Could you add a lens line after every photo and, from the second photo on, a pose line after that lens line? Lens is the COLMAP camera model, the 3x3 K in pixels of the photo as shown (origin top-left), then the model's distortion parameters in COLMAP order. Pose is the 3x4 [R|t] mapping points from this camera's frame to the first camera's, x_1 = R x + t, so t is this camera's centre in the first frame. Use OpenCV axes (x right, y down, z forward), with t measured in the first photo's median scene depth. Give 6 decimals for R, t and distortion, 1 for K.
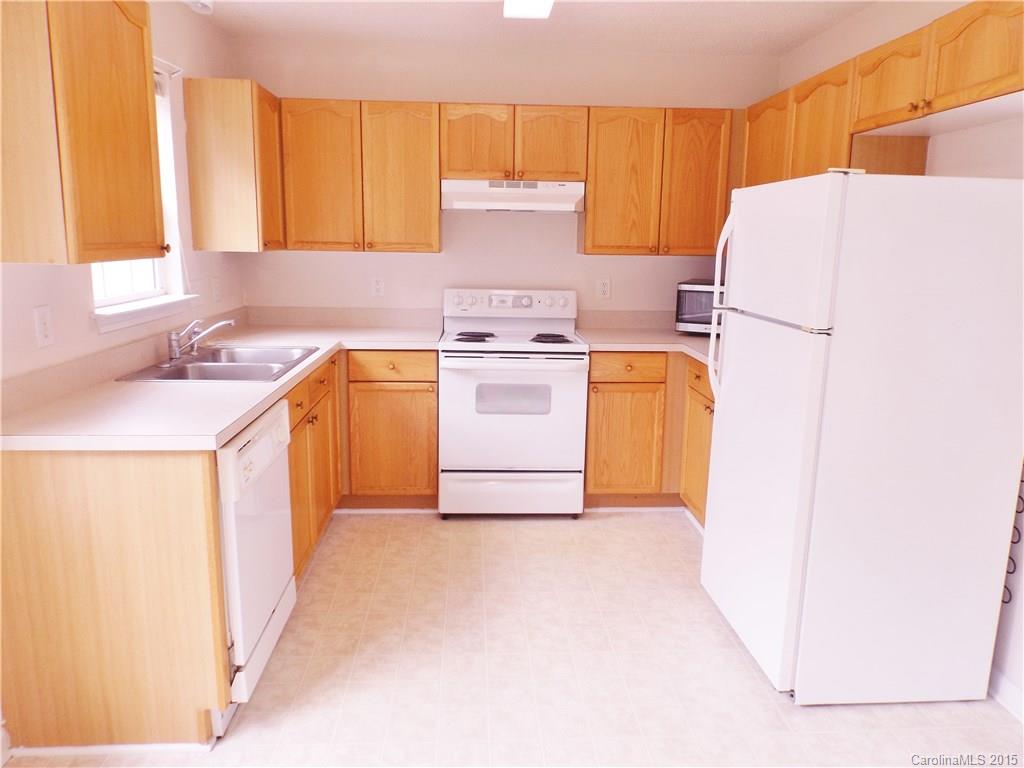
lens RADIAL K [[749.4, 0, 515.2], [0, 749.4, 387.3], [0, 0, 1]] dist [0.005643, -0.022078]
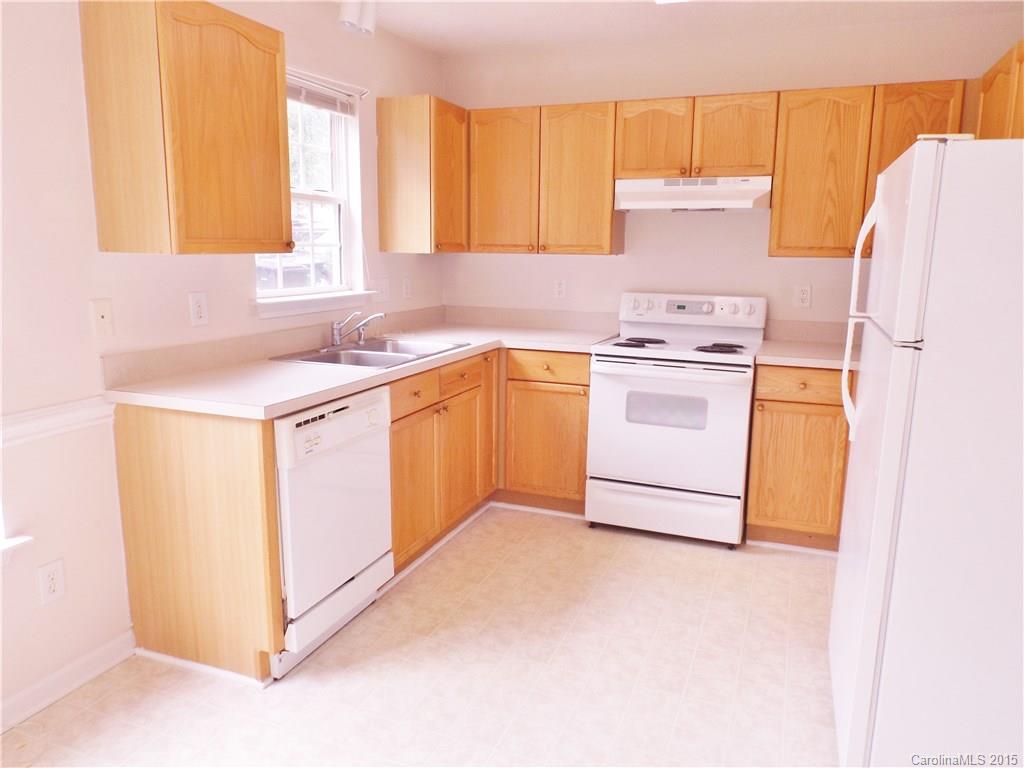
lens RADIAL K [[749.4, 0, 507.5], [0, 749.4, 386.3], [0, 0, 1]] dist [0.005643, -0.022078]
pose [[0.904147, 0.073367, -0.420875, 0.212310], [-0.080715, 0.996737, 0.000355, 0.001633], [0.419528, 0.033650, 0.907119, 0.067397]]
